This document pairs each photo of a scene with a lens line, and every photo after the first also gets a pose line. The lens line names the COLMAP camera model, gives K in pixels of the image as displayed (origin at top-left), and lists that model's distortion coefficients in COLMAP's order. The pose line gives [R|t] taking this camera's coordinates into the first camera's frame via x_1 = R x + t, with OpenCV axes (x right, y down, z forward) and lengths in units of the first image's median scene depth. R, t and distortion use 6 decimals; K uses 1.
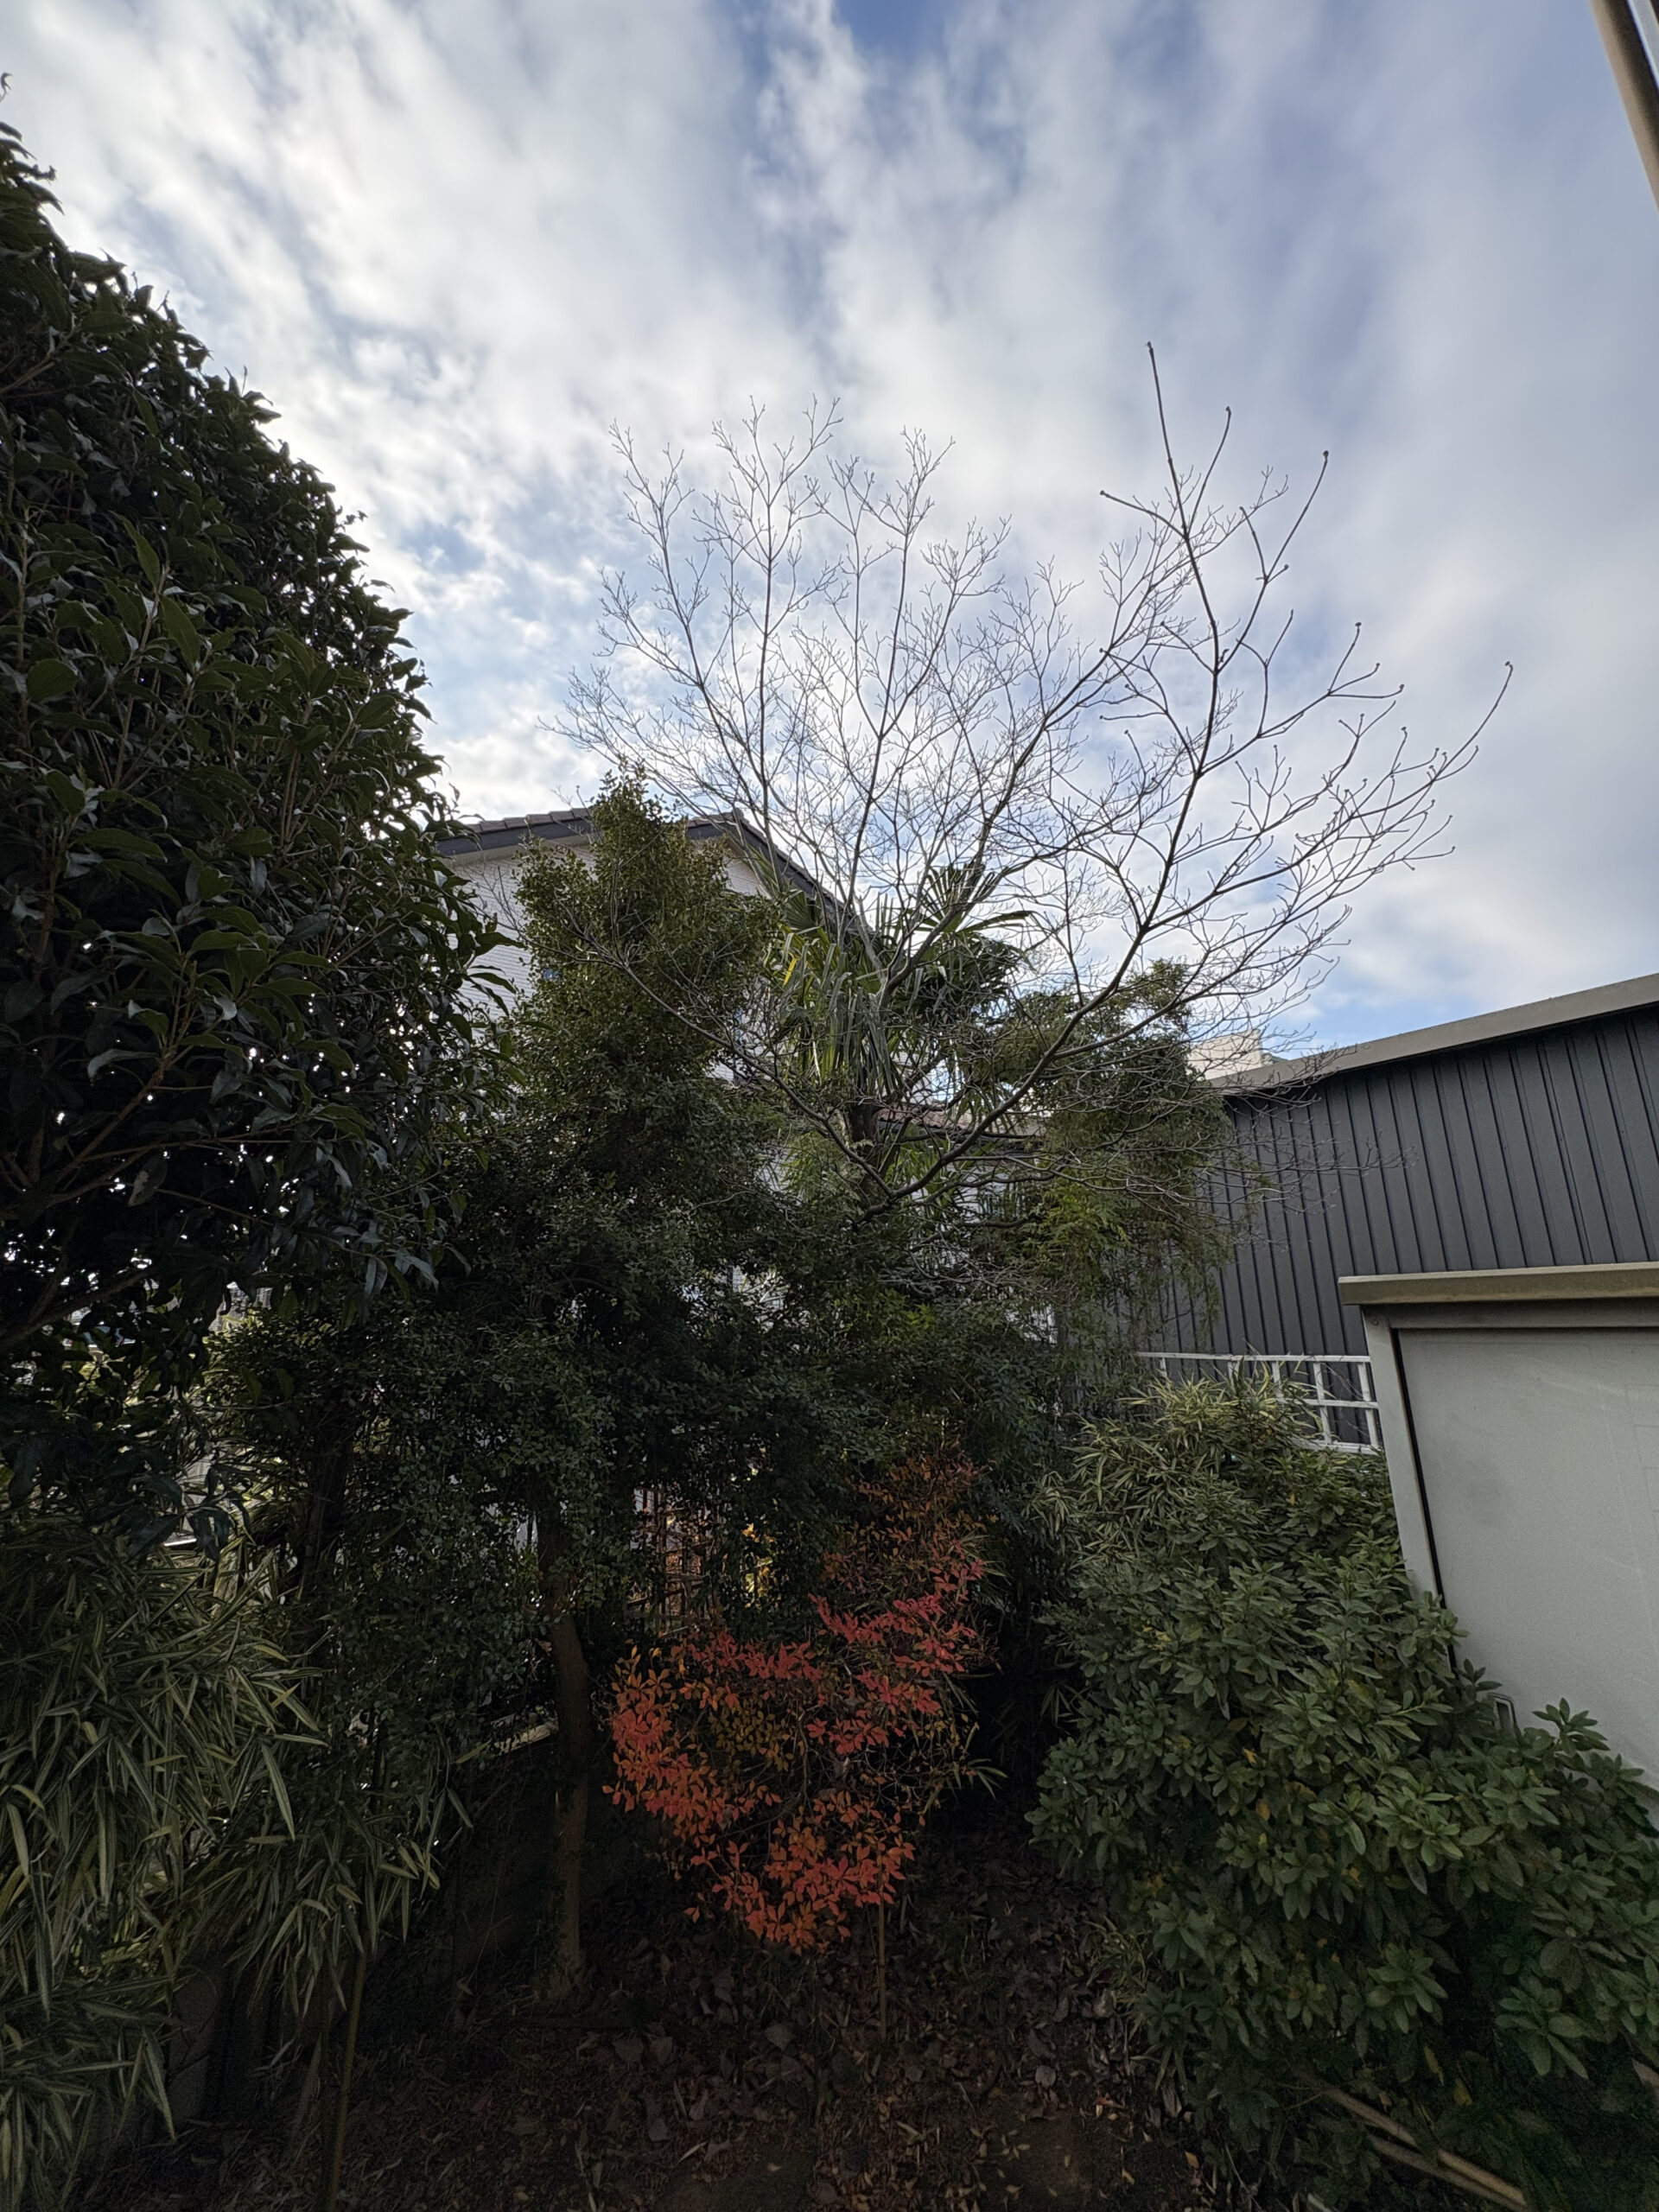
lens RADIAL K [[889.7, 0, 819.7], [0, 889.7, 1116.8], [0, 0, 1]] dist [0.002128, 0.000017]
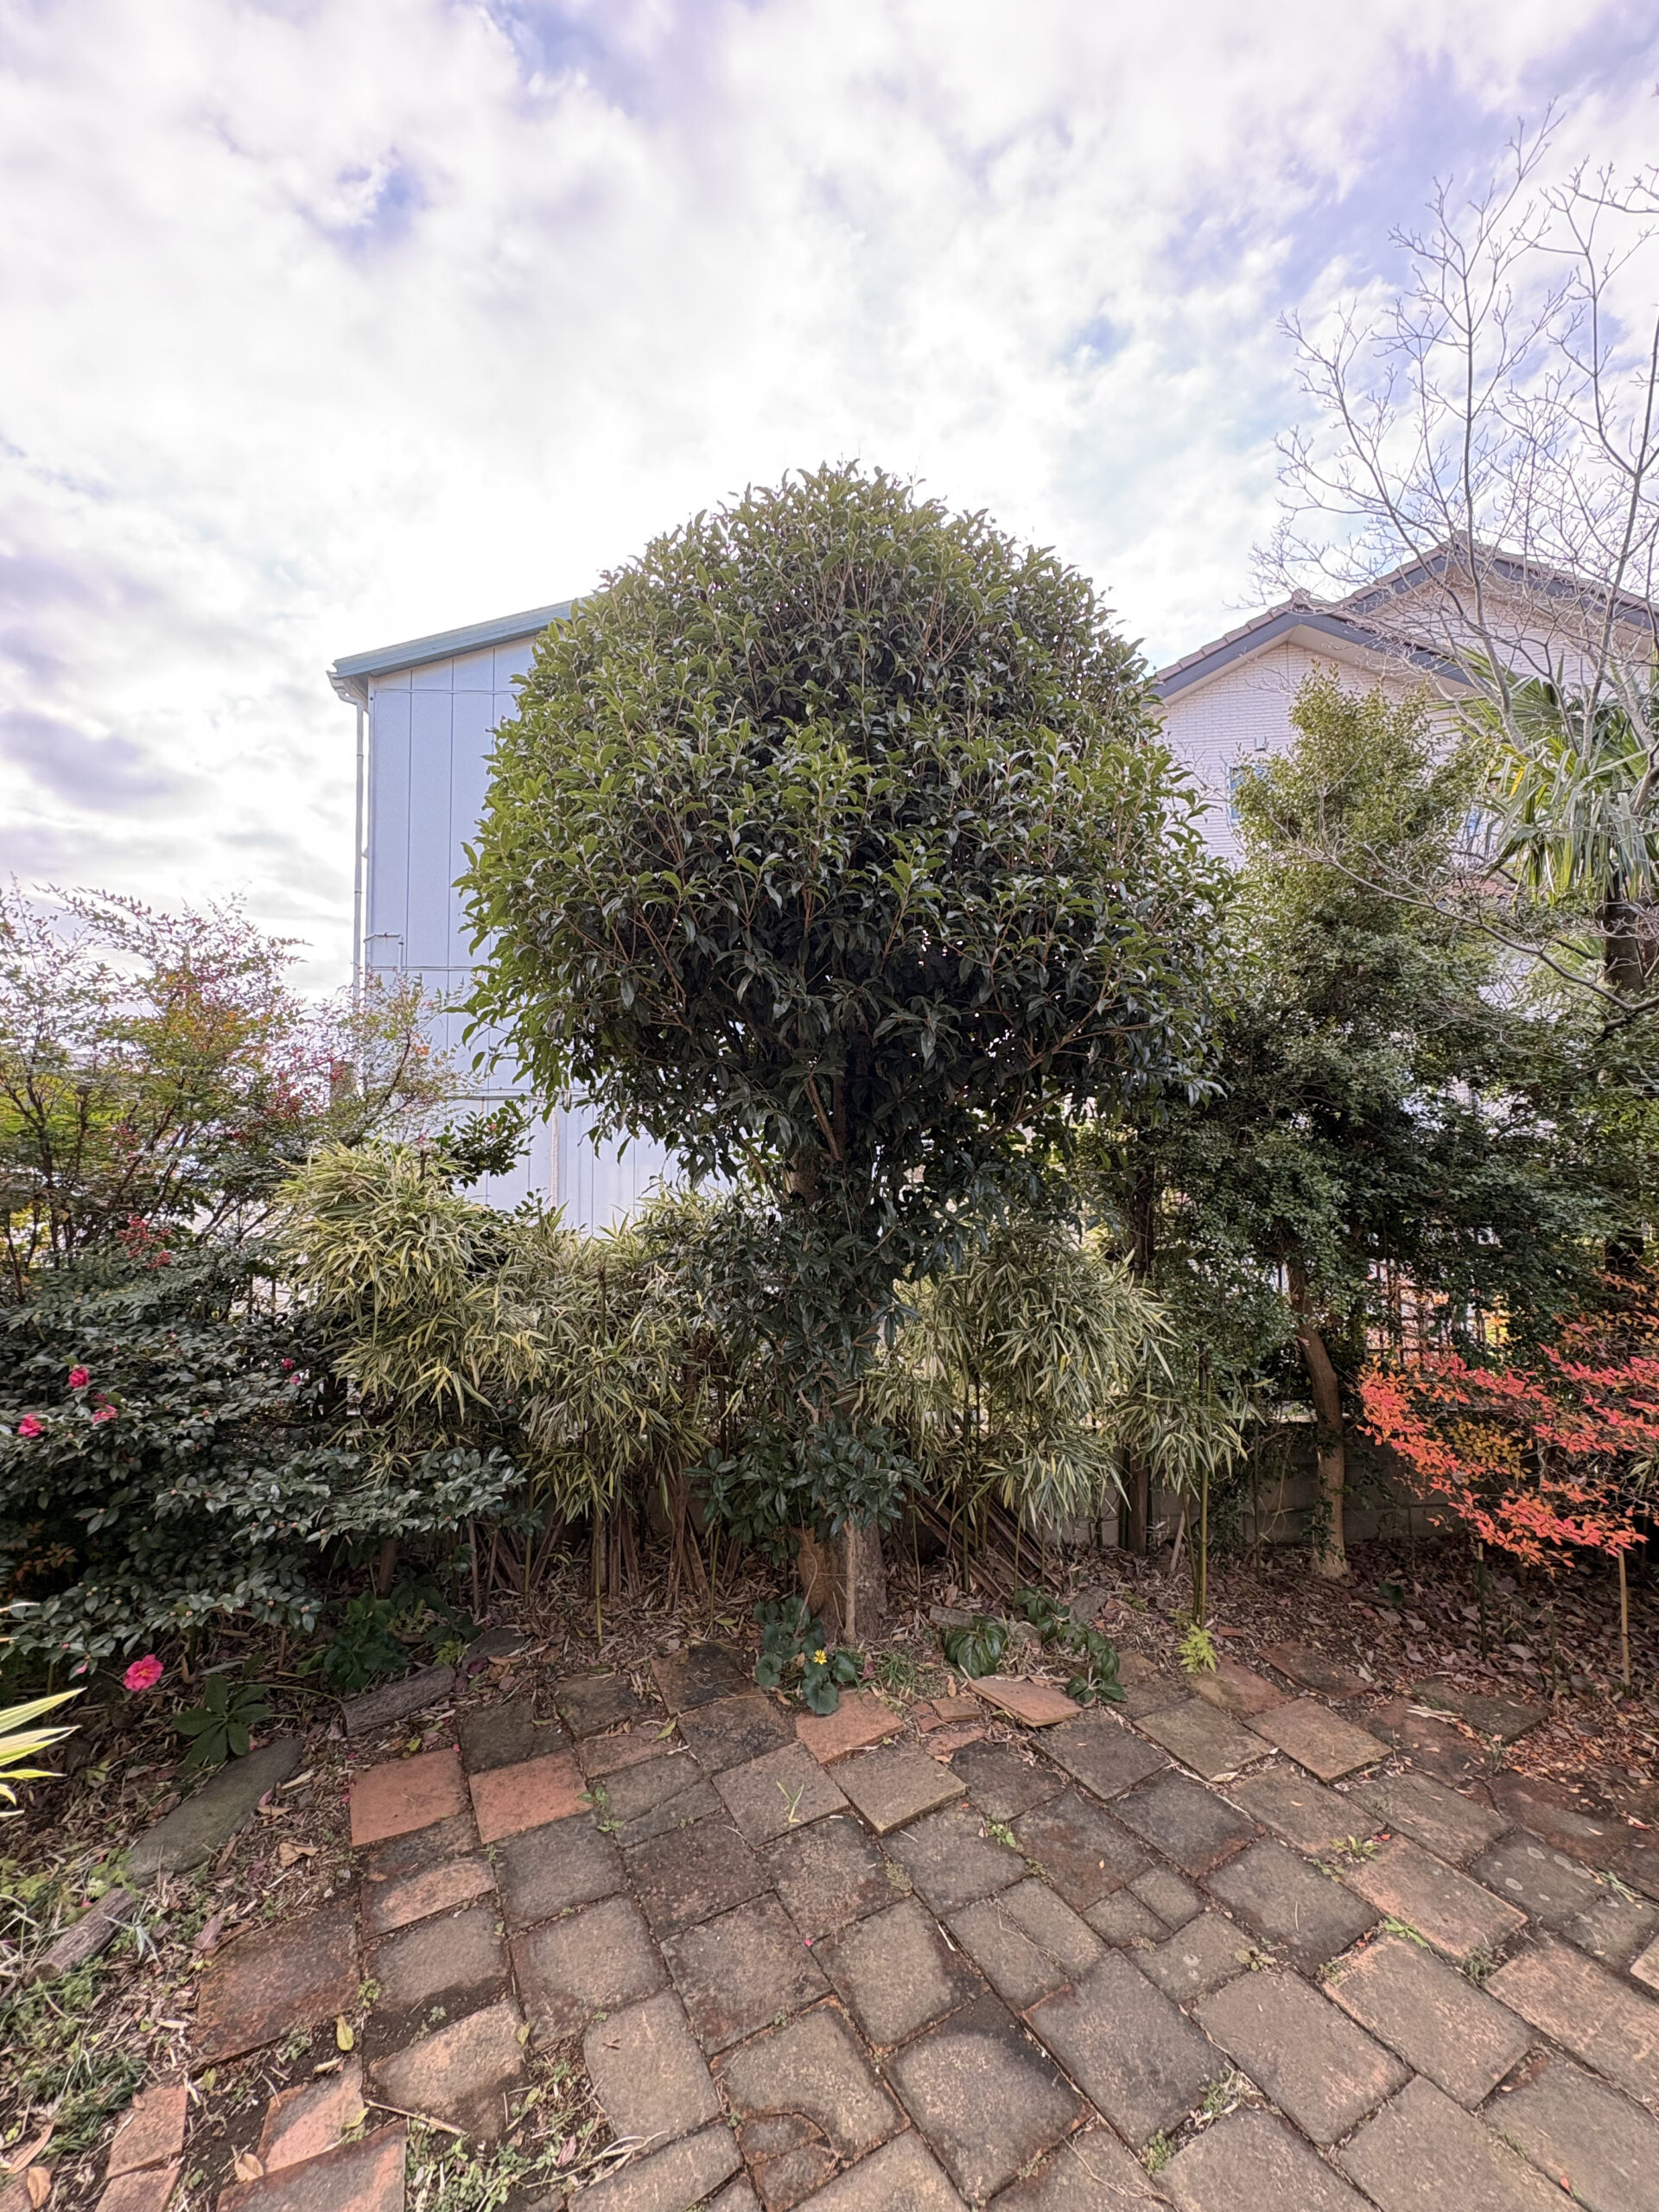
lens RADIAL K [[874.9, 0, 825.2], [0, 874.9, 1104.8], [0, 0, 1]] dist [-0.000950, 0.000566]
pose [[0.733258, -0.022137, -0.679590, 0.102052], [0.143971, 0.981863, 0.123358, -0.081513], [0.664534, -0.188294, 0.723146, -0.504282]]
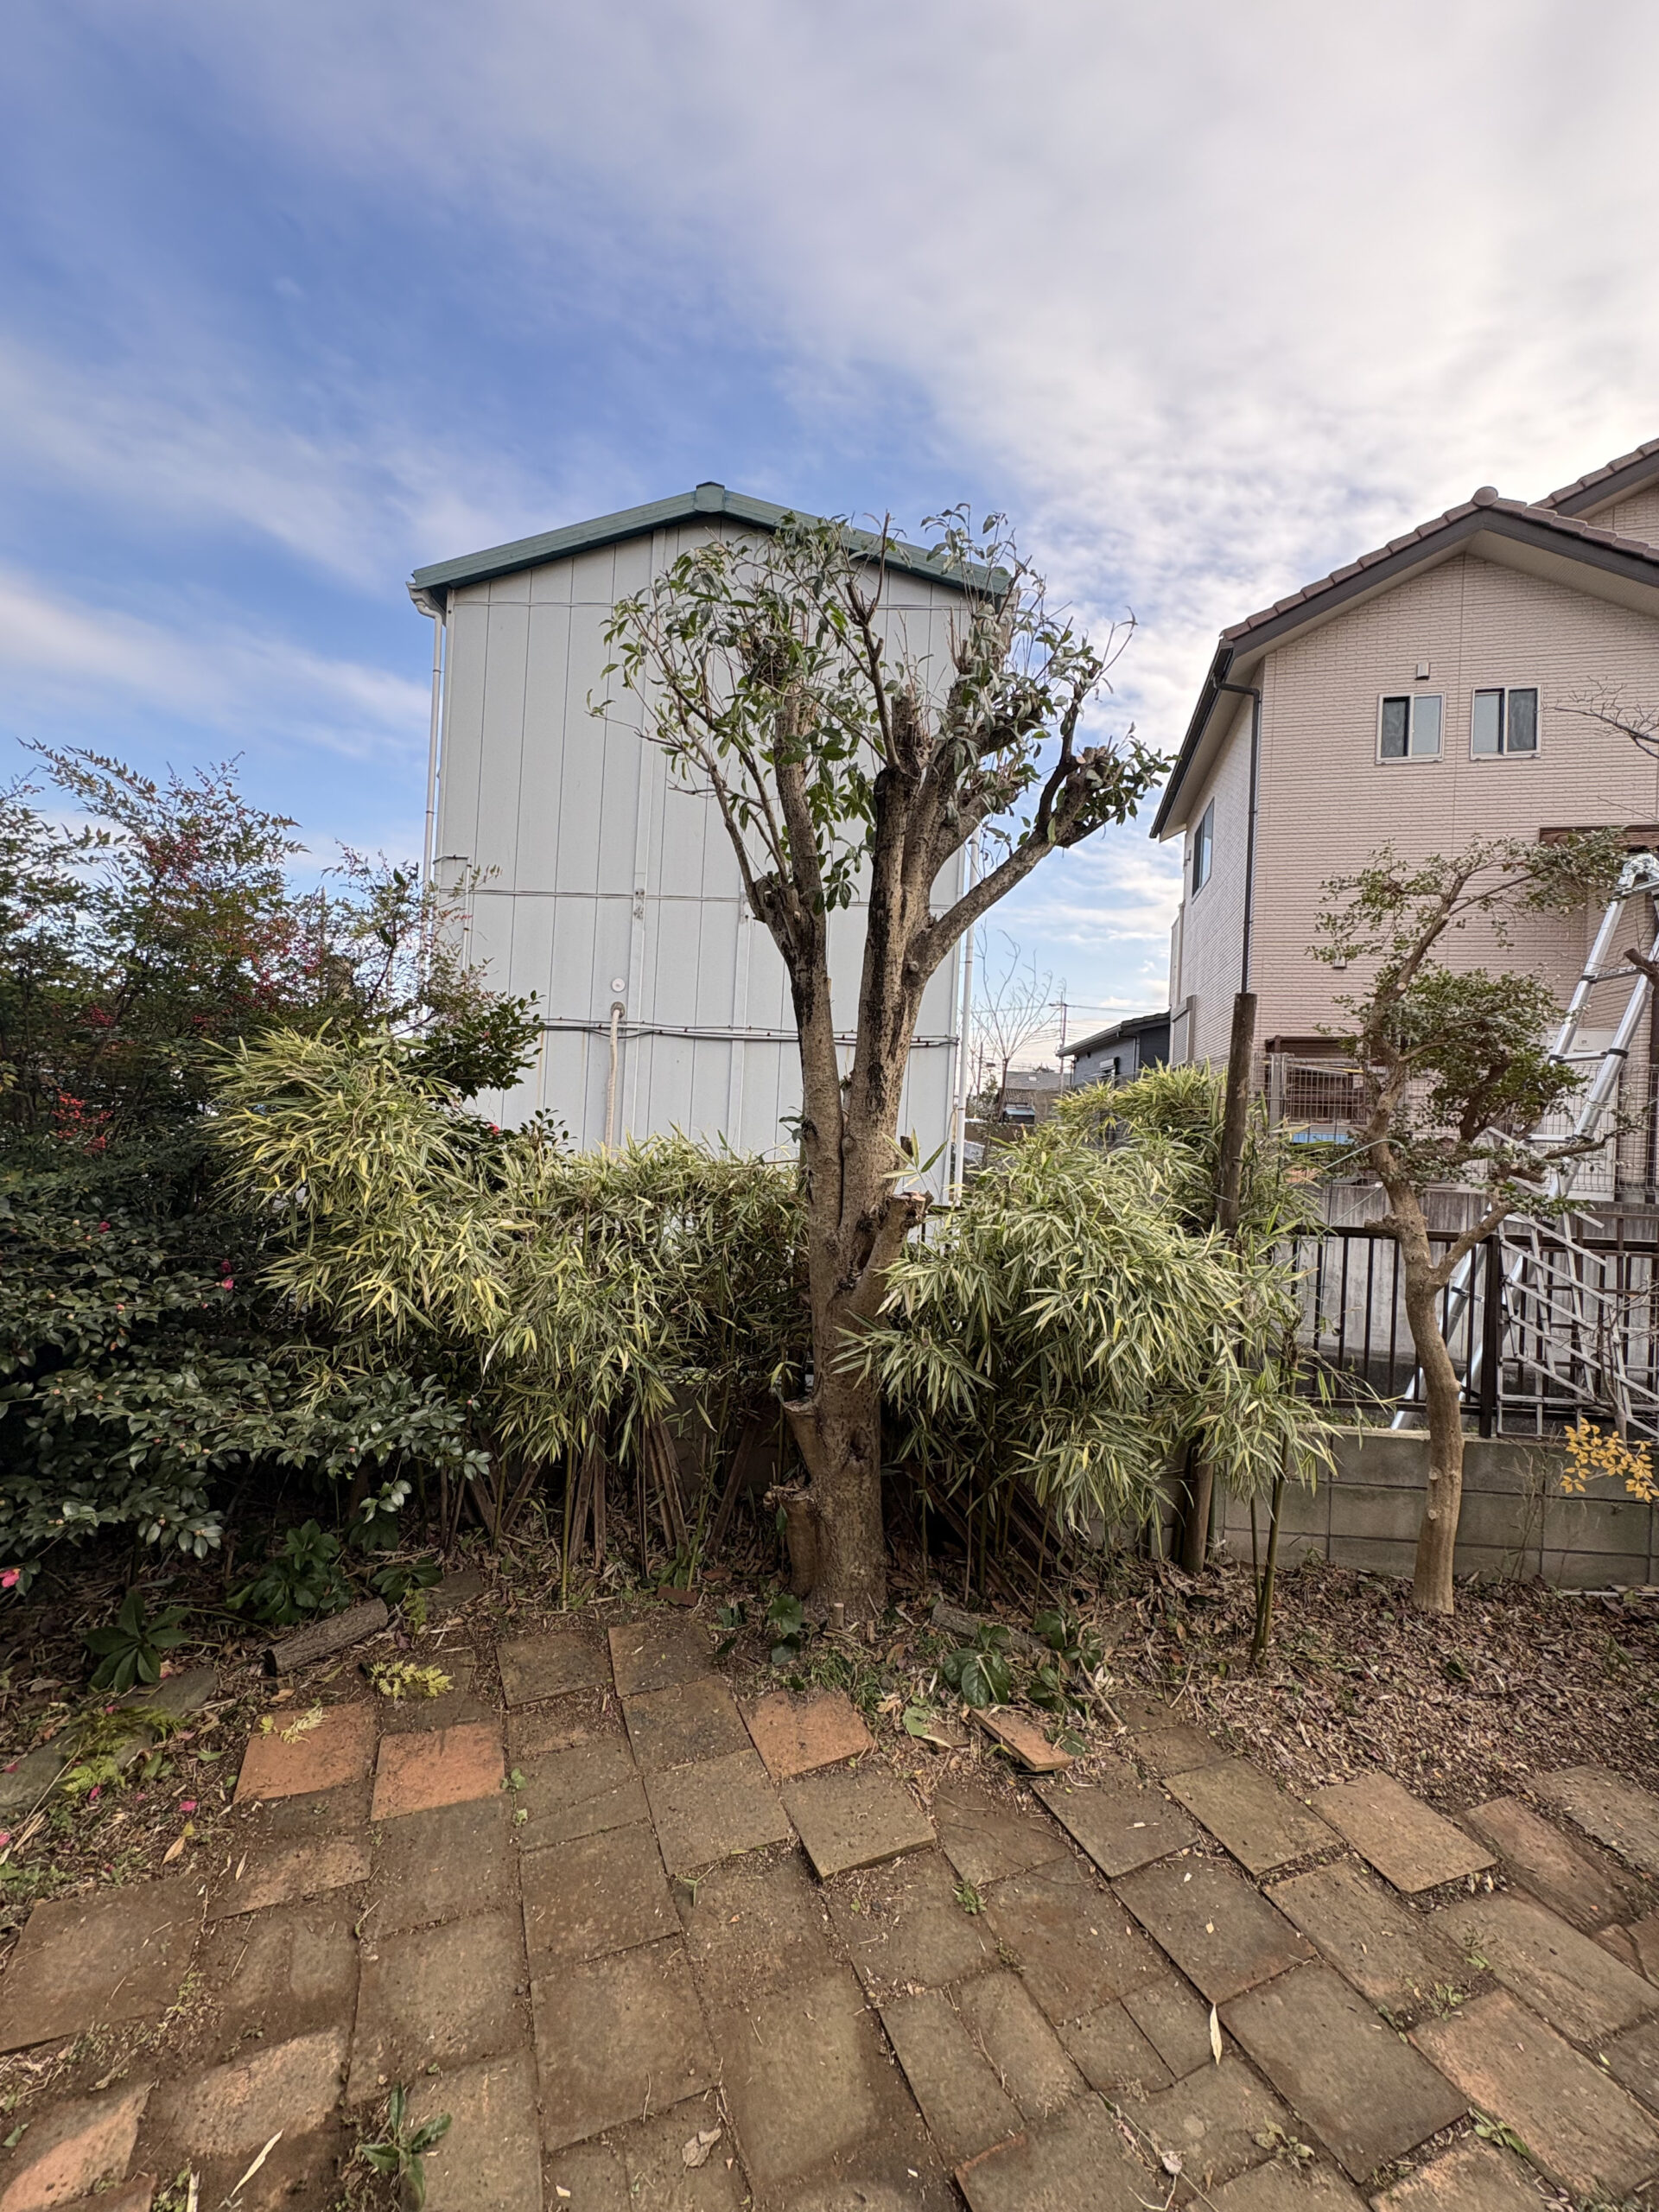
lens RADIAL K [[874.9, 0, 824.9], [0, 874.9, 1107.9], [0, 0, 1]] dist [-0.000950, 0.000566]
pose [[0.651177, 0.045347, -0.757570, 0.039763], [0.105057, 0.983217, 0.149156, 0.036378], [0.751620, -0.176715, 0.635484, -0.277075]]
